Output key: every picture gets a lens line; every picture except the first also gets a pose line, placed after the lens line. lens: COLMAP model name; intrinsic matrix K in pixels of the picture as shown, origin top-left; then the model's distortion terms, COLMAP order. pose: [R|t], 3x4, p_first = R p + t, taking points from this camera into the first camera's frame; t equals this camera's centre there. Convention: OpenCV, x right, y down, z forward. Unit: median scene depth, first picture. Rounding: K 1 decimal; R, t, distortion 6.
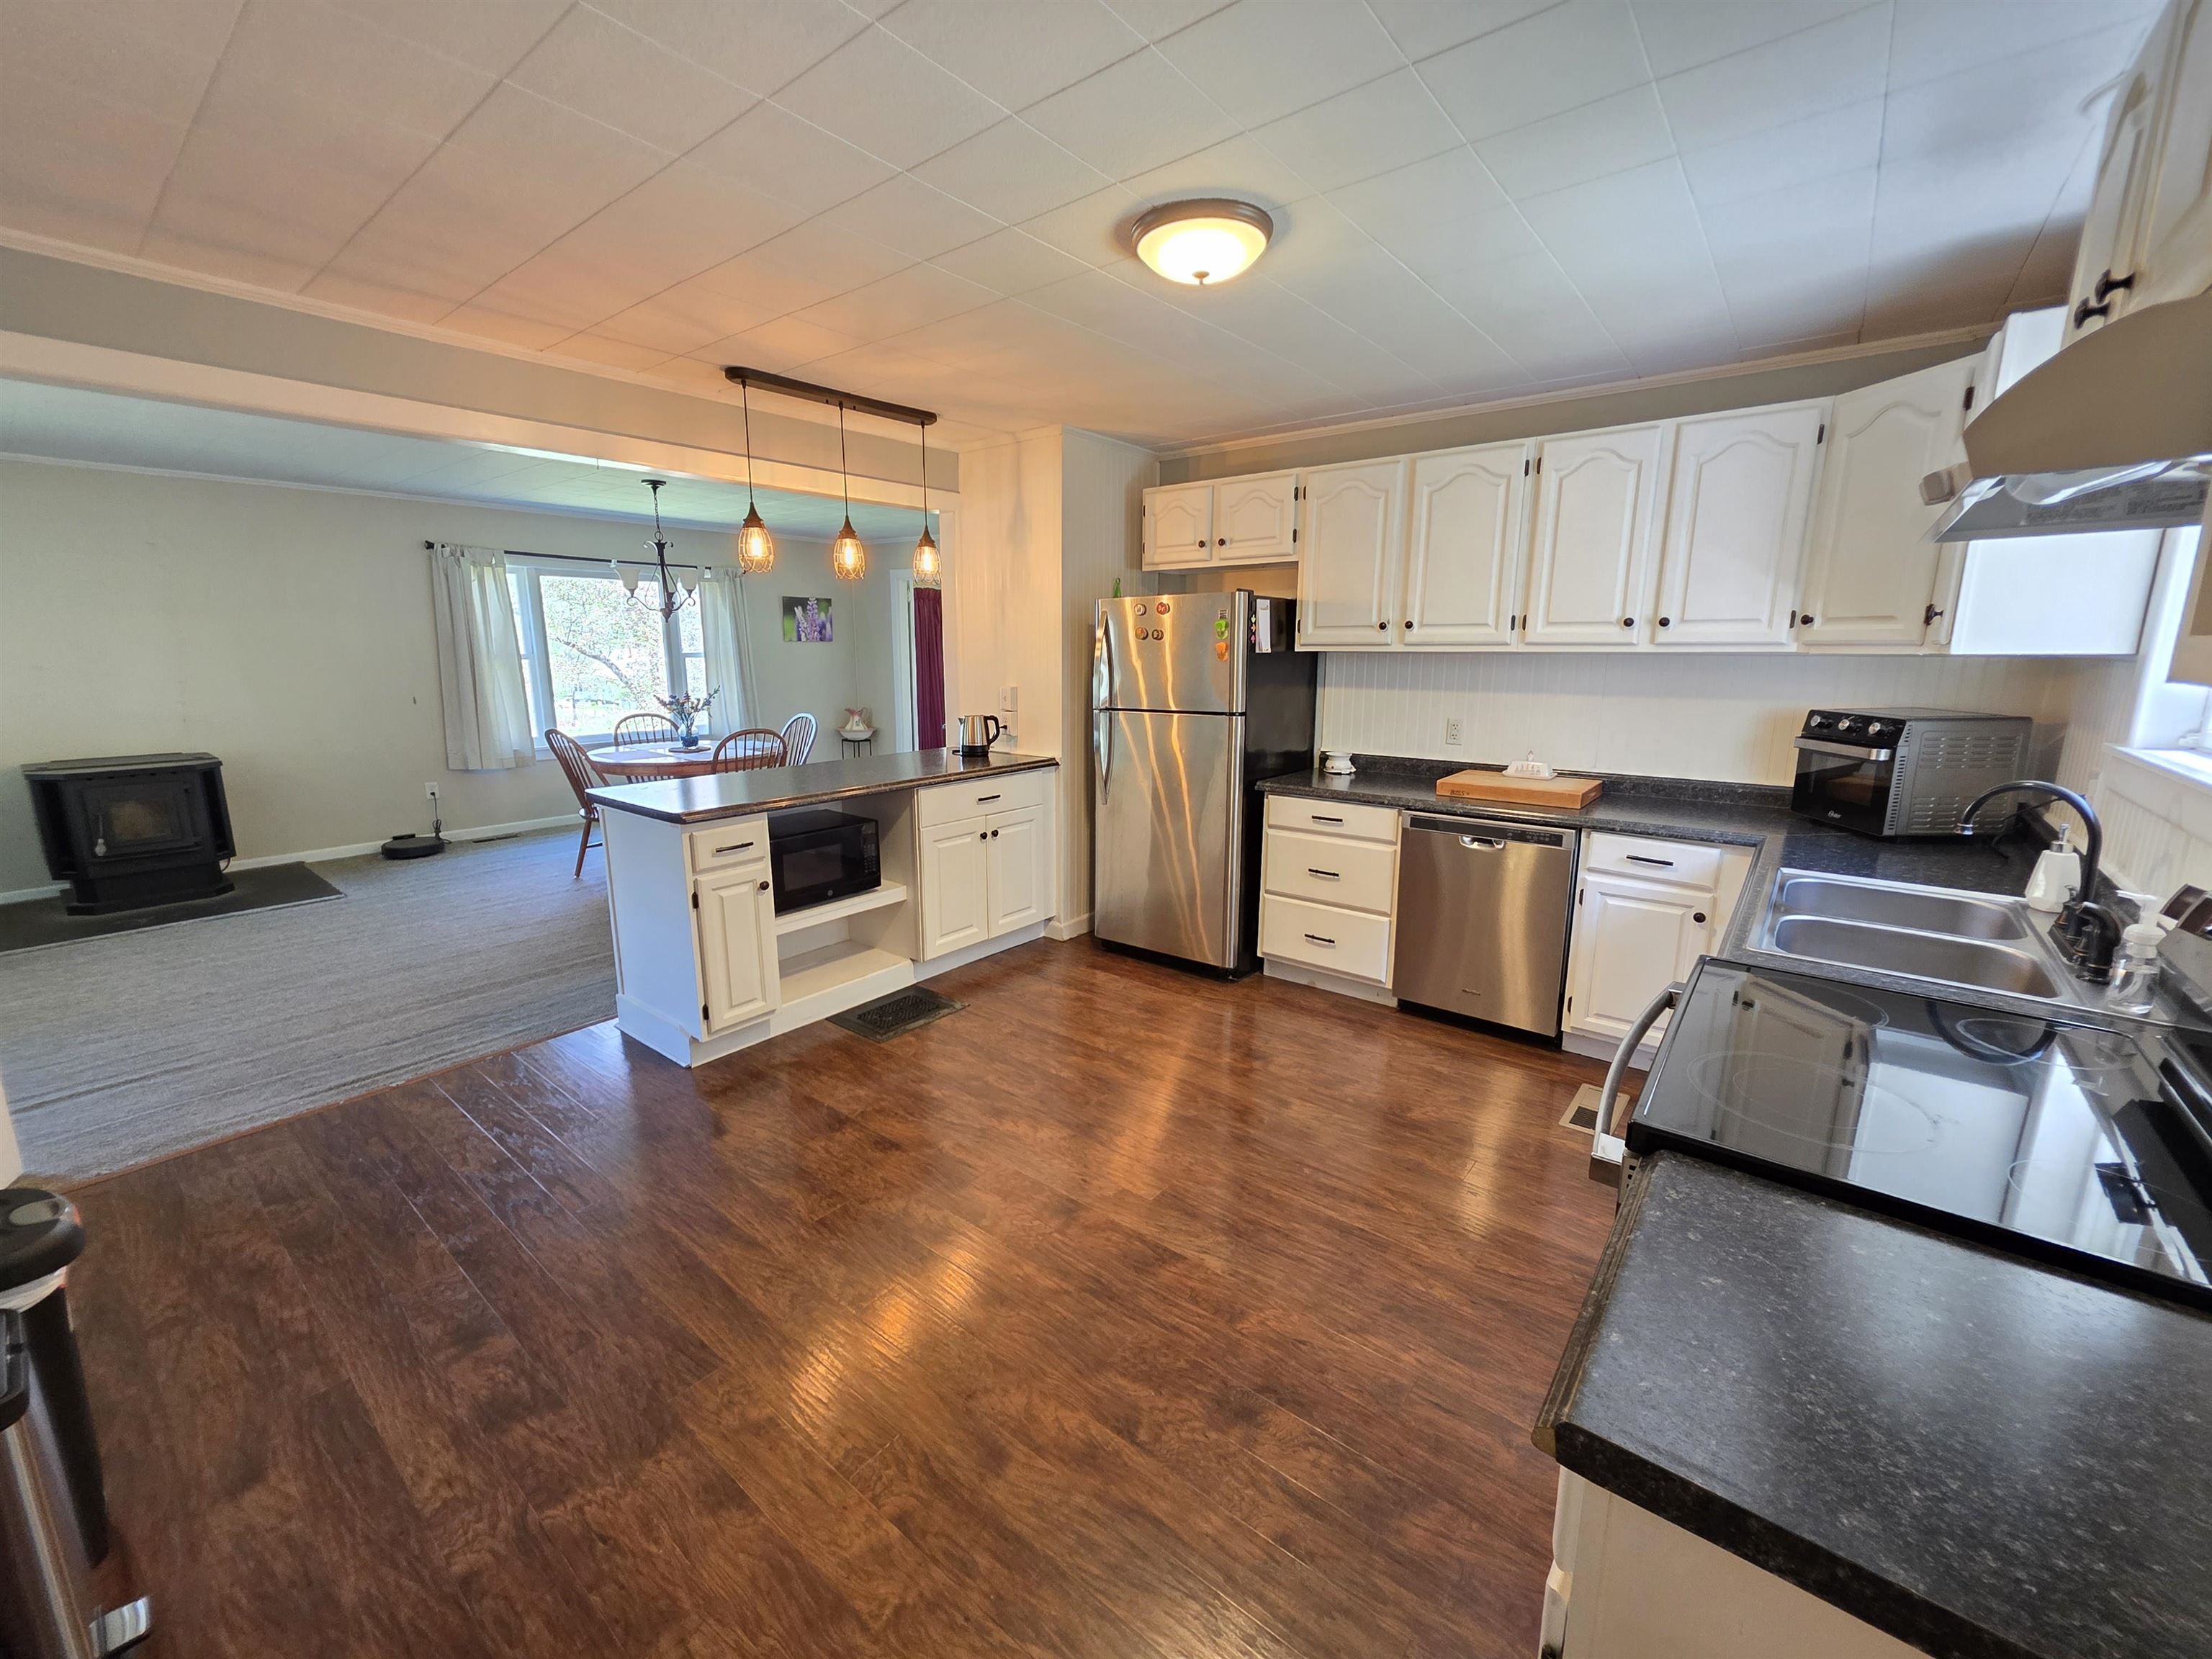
lens RADIAL K [[881.7, 0, 1107.0], [0, 881.7, 817.4], [0, 0, 1]] dist [0.002395, 0.000087]
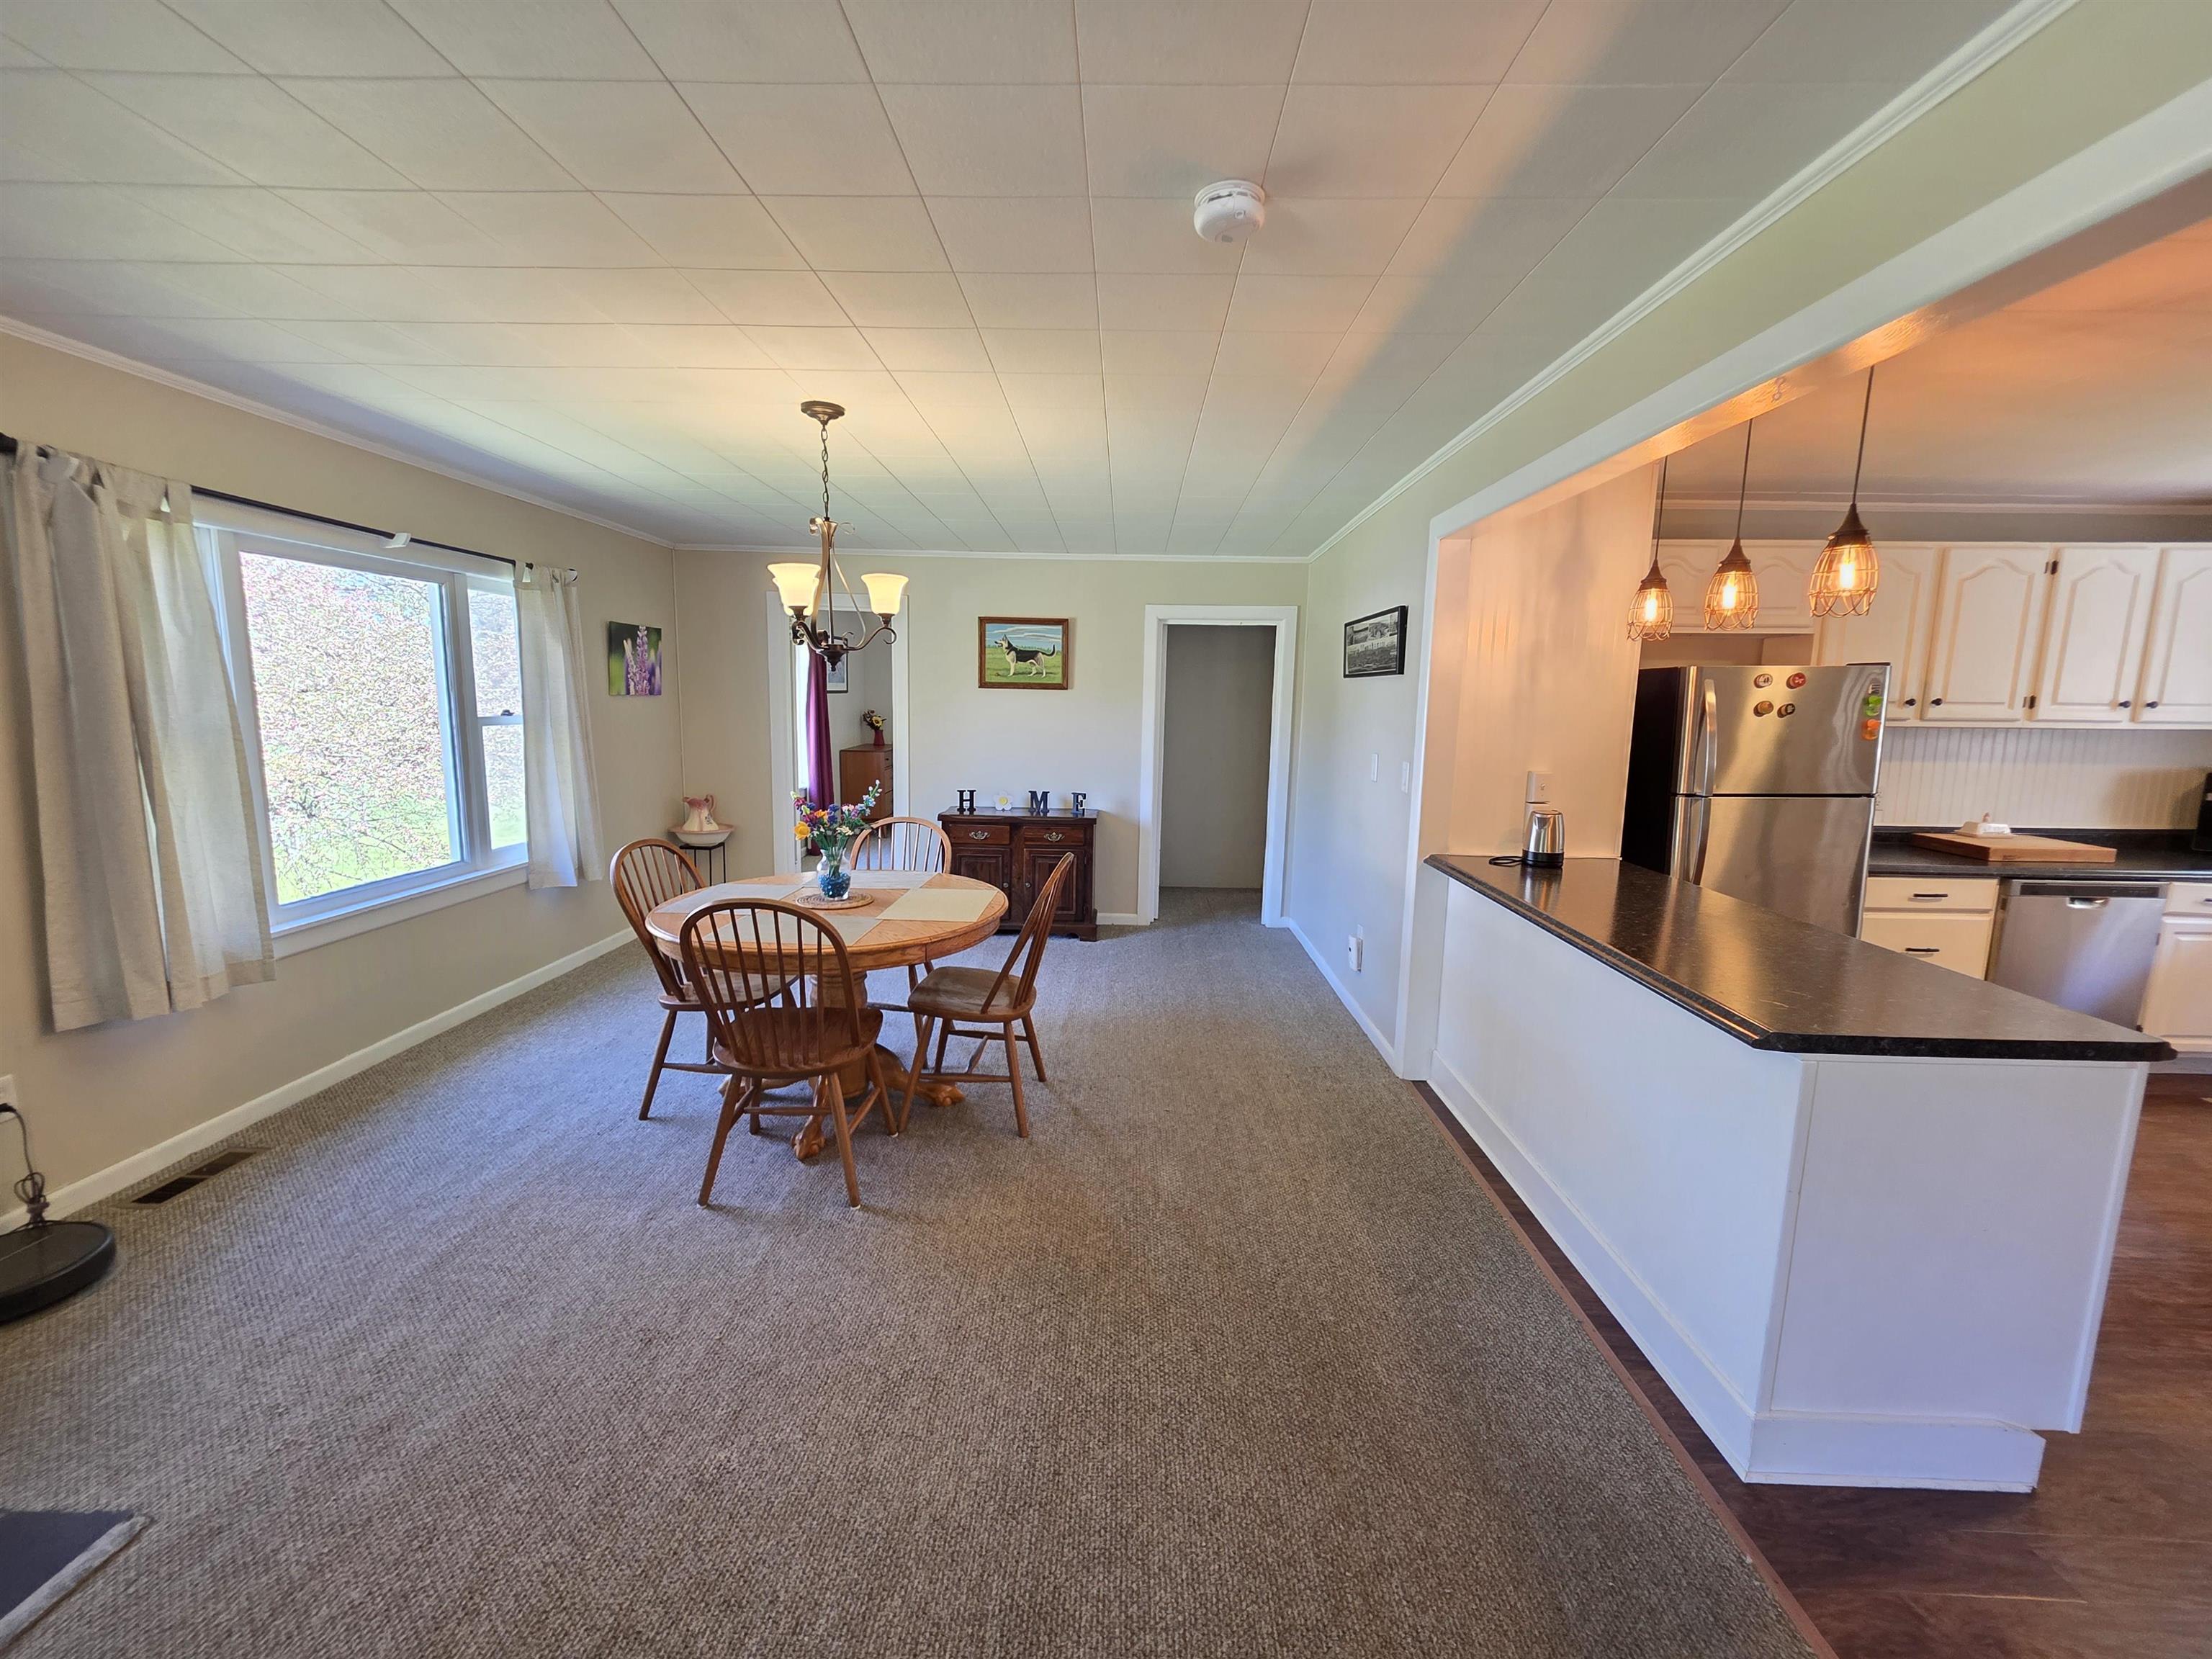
lens RADIAL K [[881.7, 0, 1107.0], [0, 881.7, 817.4], [0, 0, 1]] dist [0.002395, 0.000087]
pose [[0.799901, -0.071843, 0.595816, -1.135252], [0.103345, 0.994467, -0.018832, -0.171629], [-0.591167, 0.076638, 0.802900, 0.787161]]
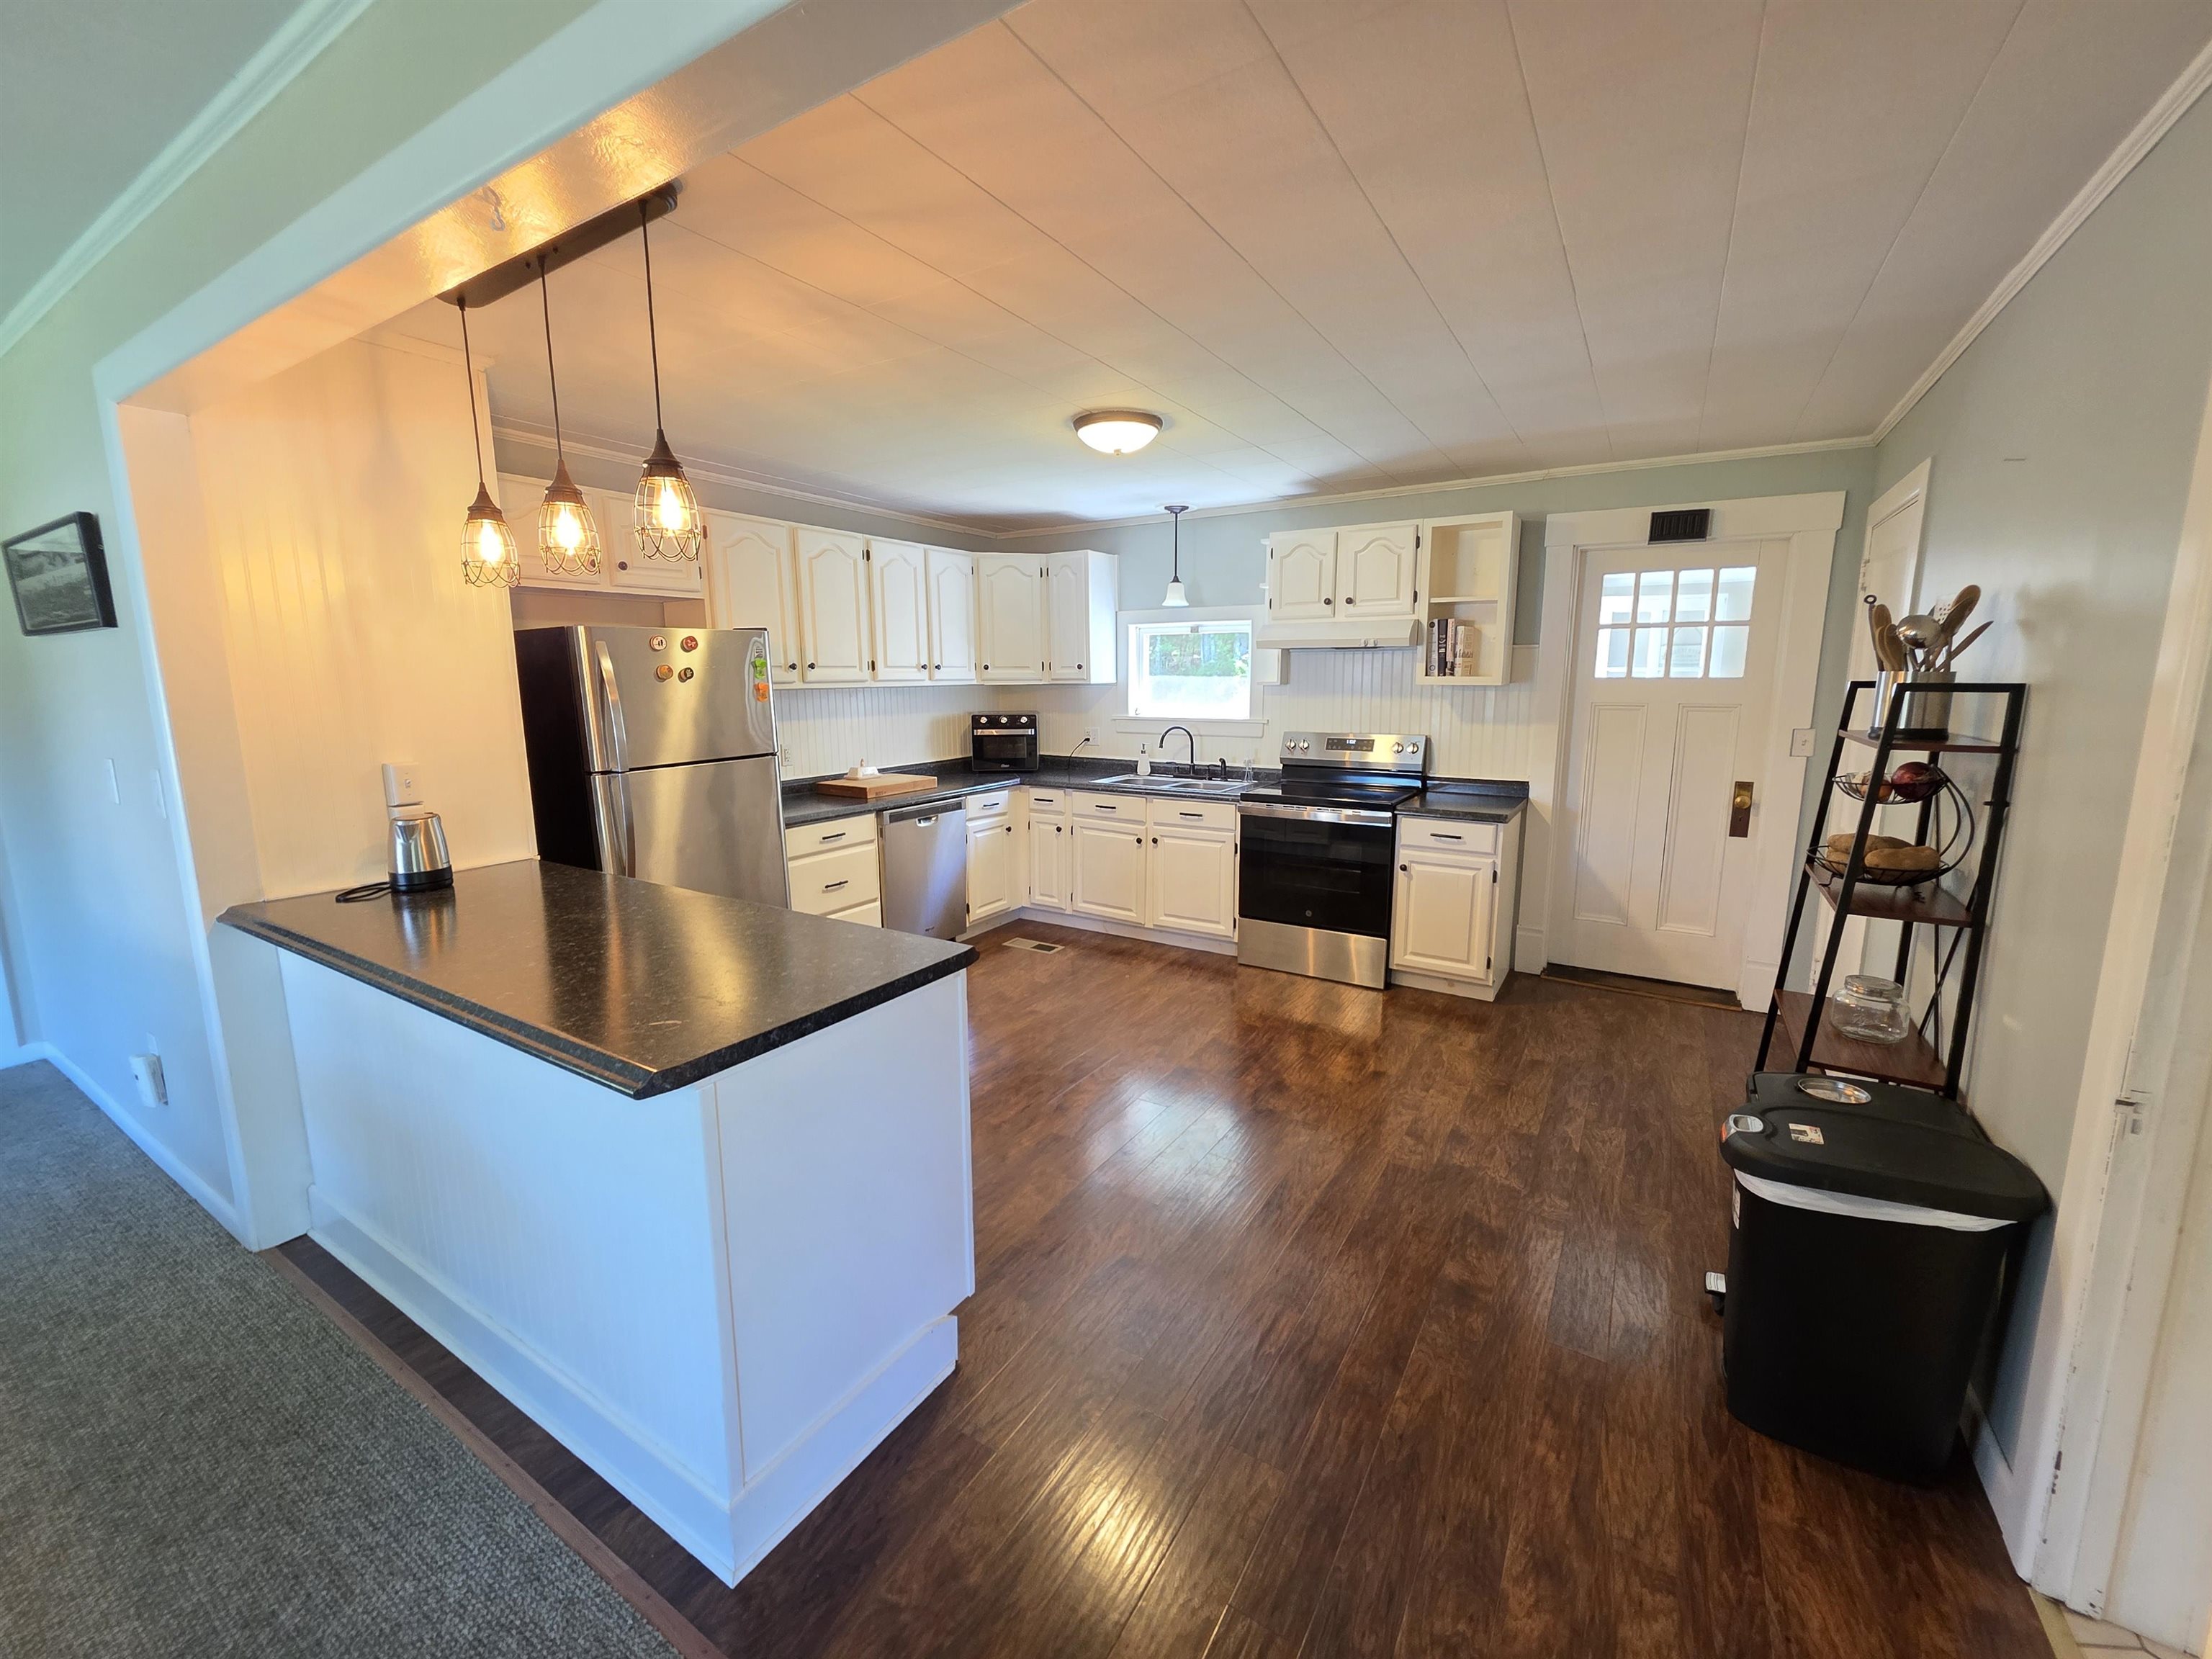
lens RADIAL K [[881.7, 0, 1107.0], [0, 881.7, 817.4], [0, 0, 1]] dist [0.002395, 0.000087]
pose [[-0.111886, -0.157782, 0.981115, -0.942245], [0.199198, 0.963713, 0.177700, -0.161056], [-0.973551, 0.215318, -0.076396, 0.784409]]
